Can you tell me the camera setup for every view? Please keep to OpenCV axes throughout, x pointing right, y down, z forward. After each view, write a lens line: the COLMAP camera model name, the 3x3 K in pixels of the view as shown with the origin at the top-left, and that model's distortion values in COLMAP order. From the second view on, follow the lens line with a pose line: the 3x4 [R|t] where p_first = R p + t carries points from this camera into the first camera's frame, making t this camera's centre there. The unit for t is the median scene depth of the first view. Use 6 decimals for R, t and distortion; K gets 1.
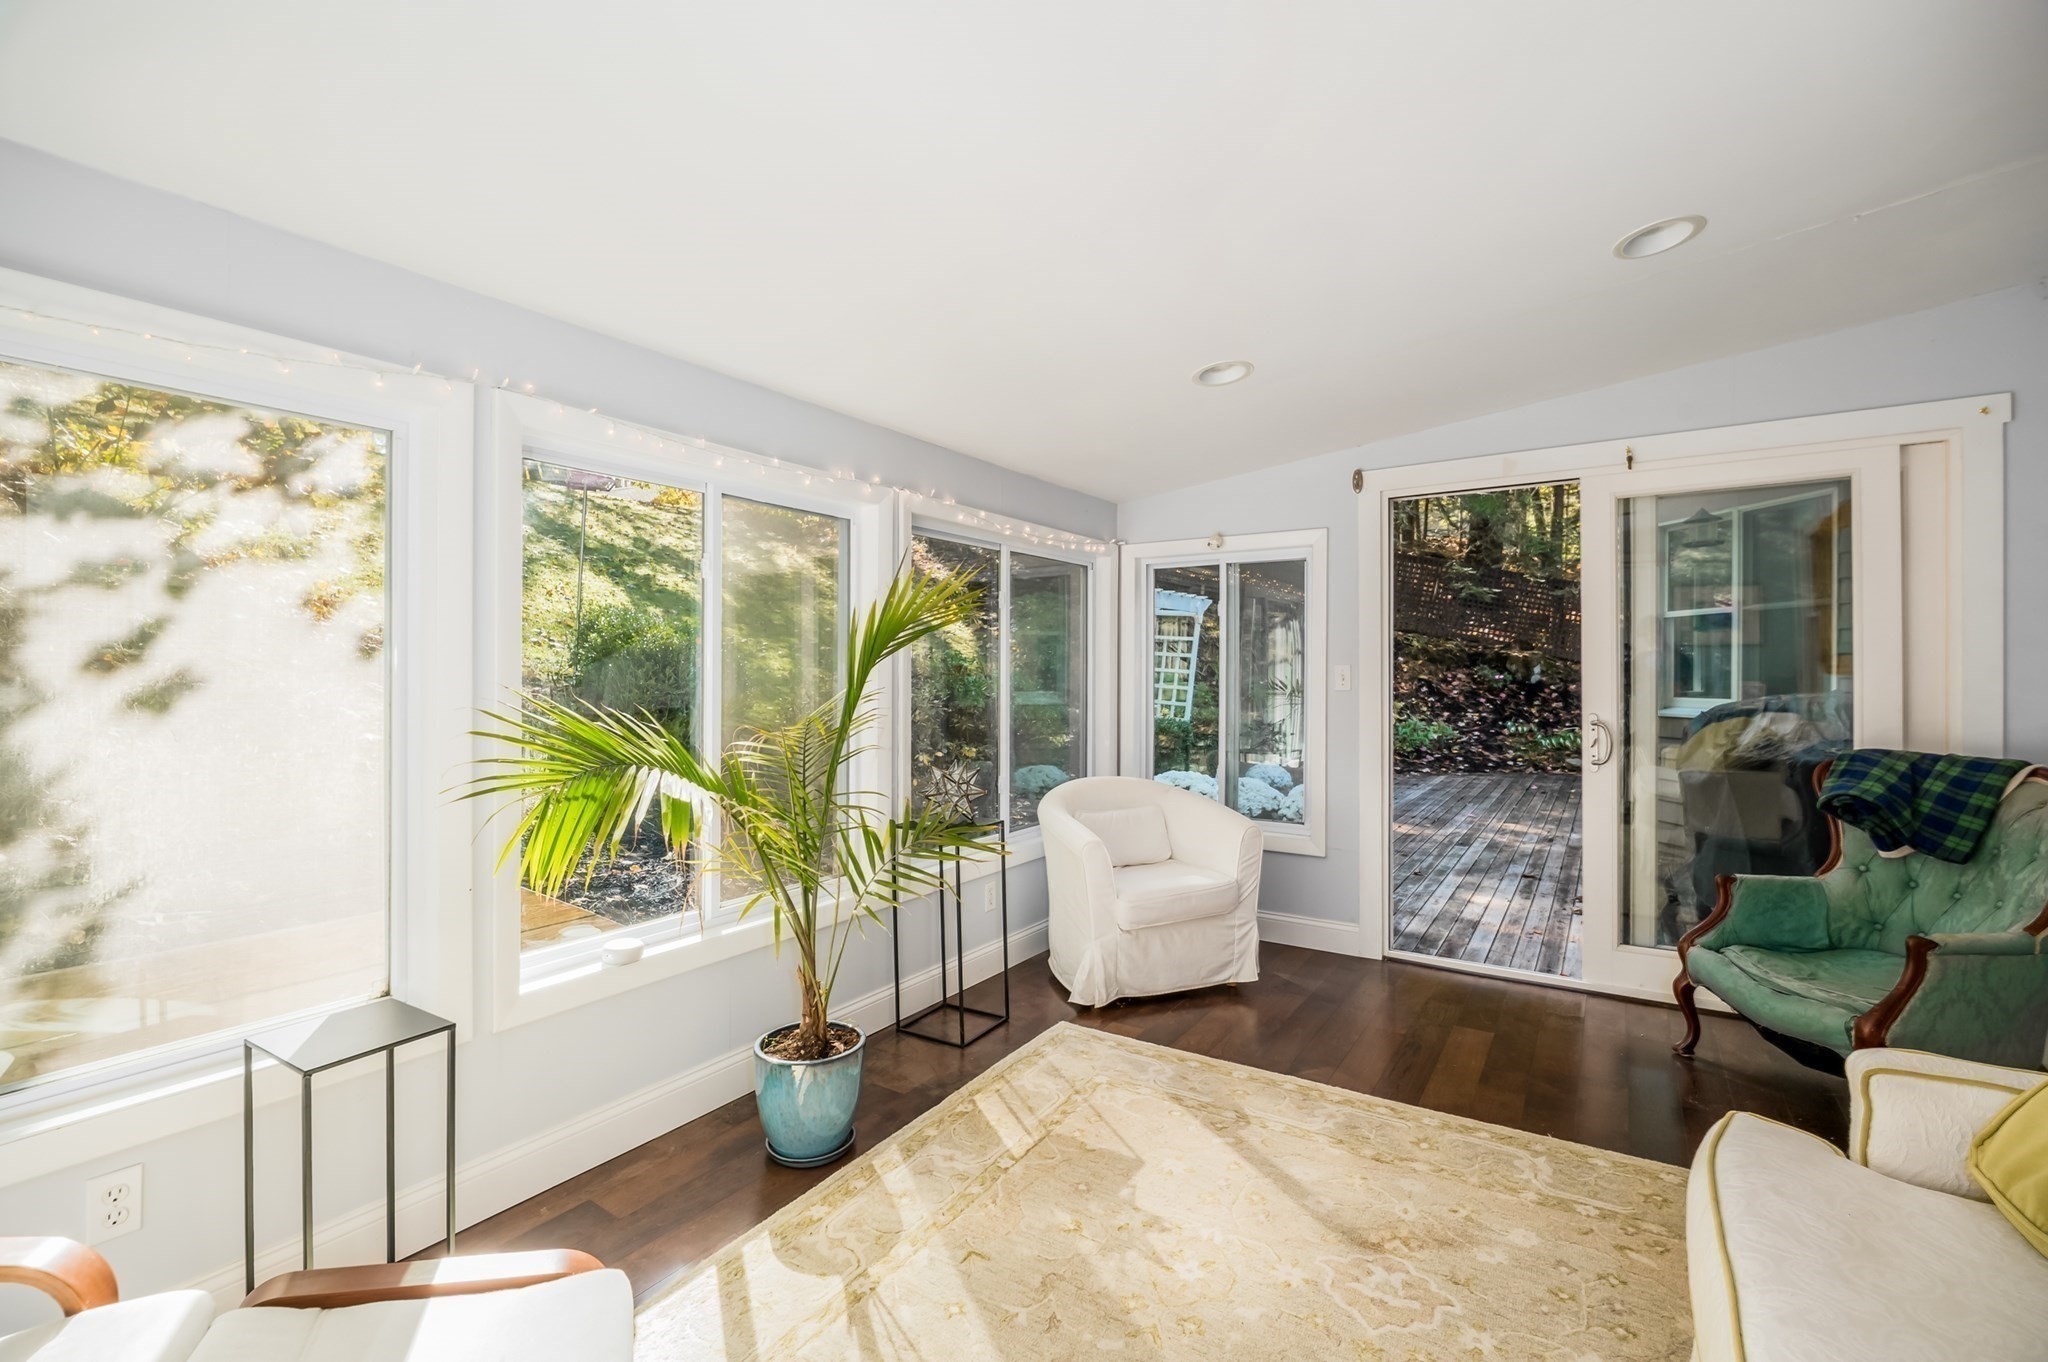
lens RADIAL K [[870.9, 0, 1021.3], [0, 870.9, 731.1], [0, 0, 1]] dist [-0.001242, -0.000341]
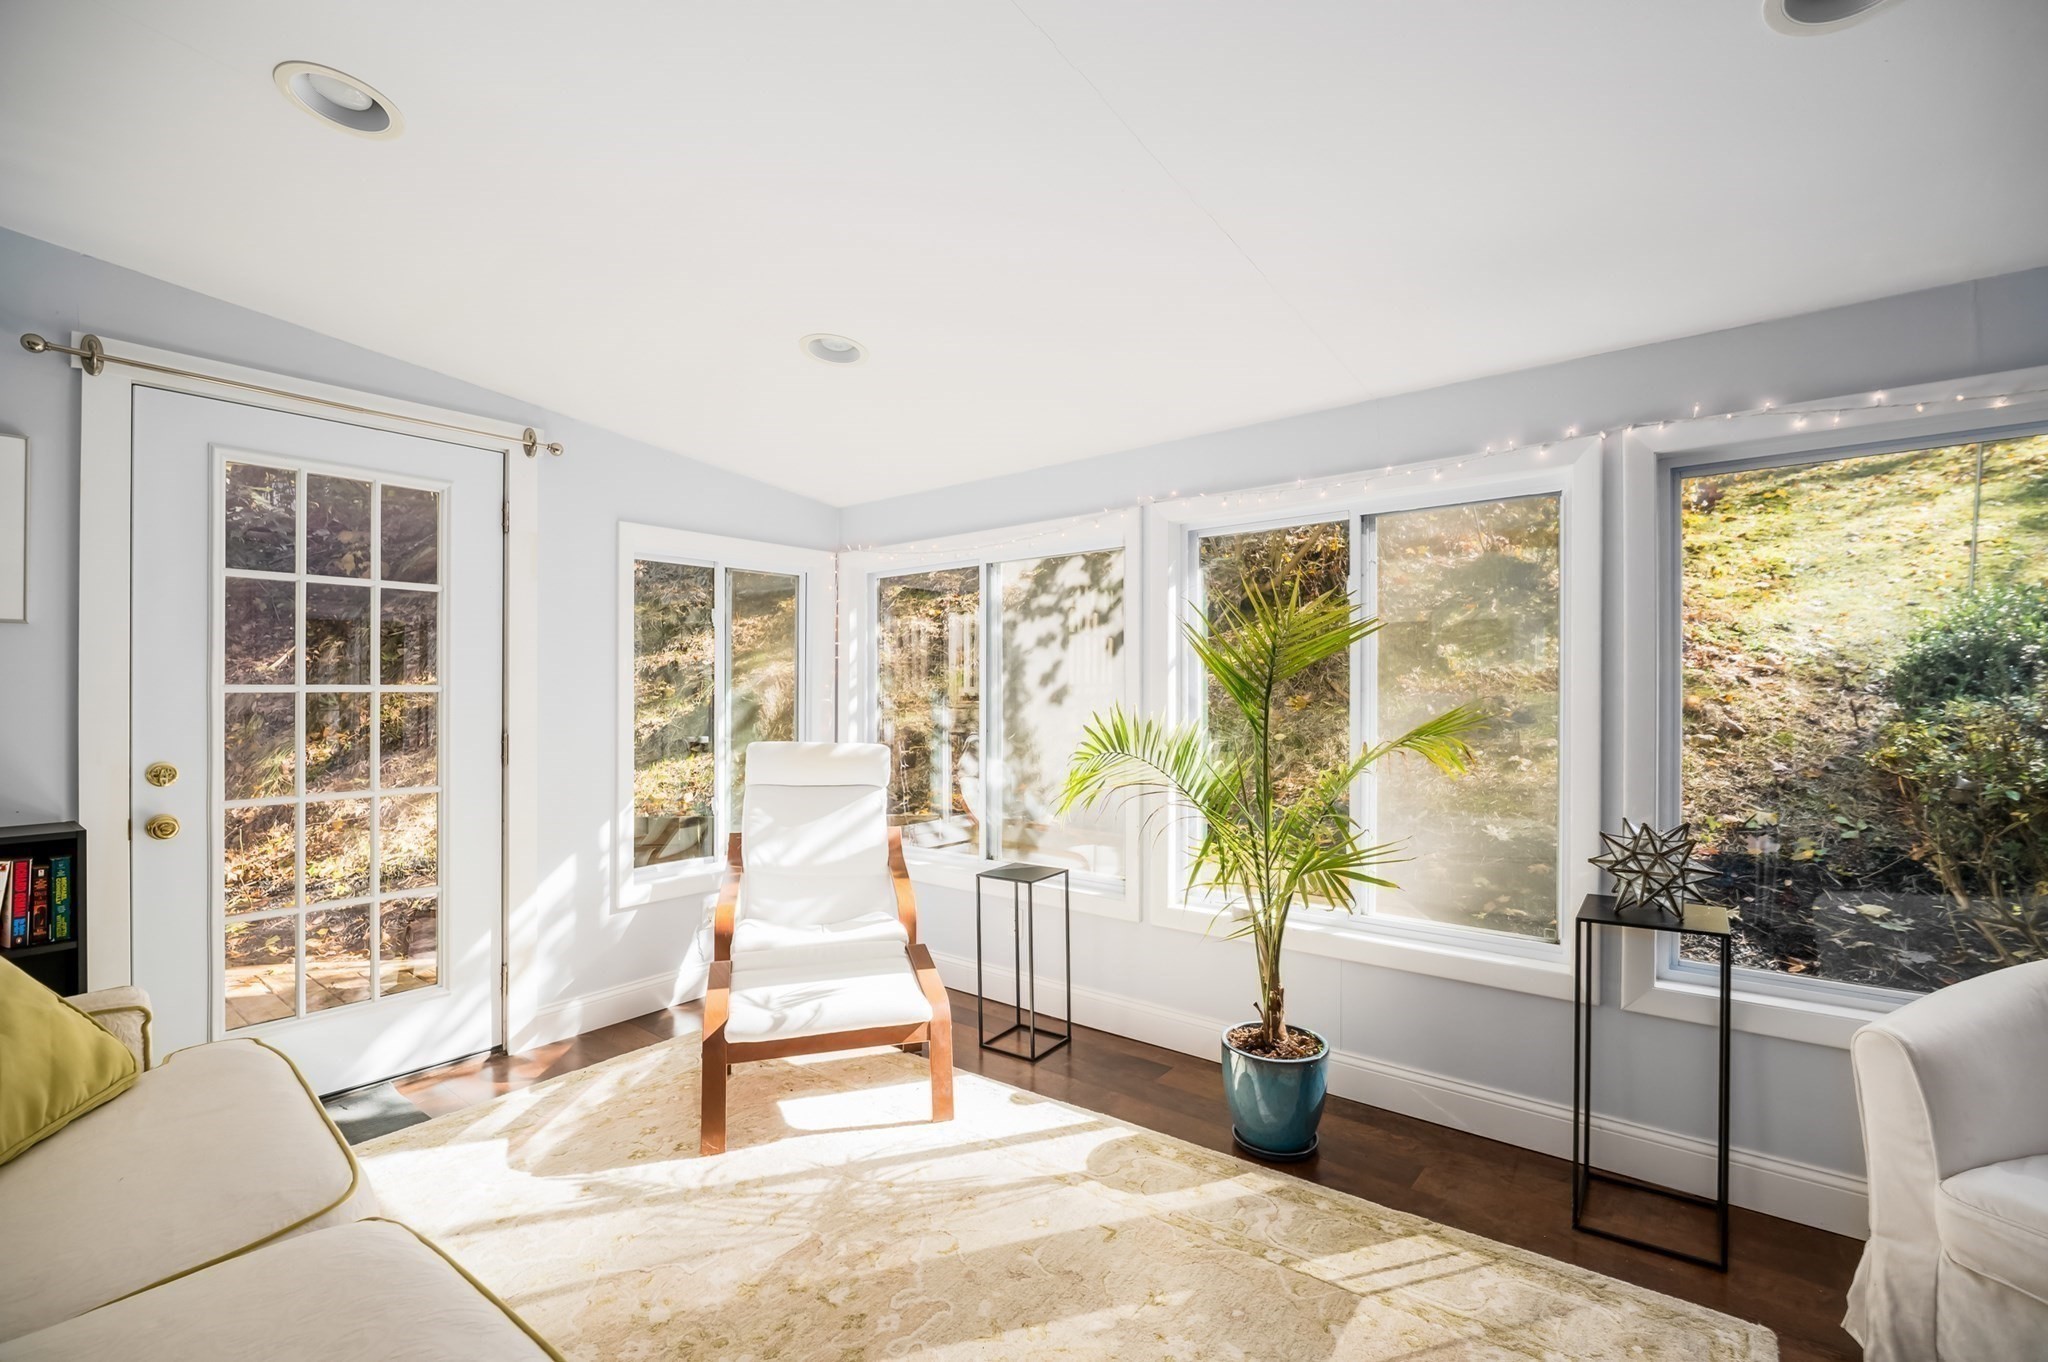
lens RADIAL K [[898.5, 0, 1033.1], [0, 898.5, 689.5], [0, 0, 1]] dist [-0.001974, -0.004281]
pose [[-0.066613, 0.007860, -0.997748, 1.014500], [-0.058967, 0.998190, 0.011800, -0.066545], [0.996035, 0.059620, -0.066029, 0.913984]]
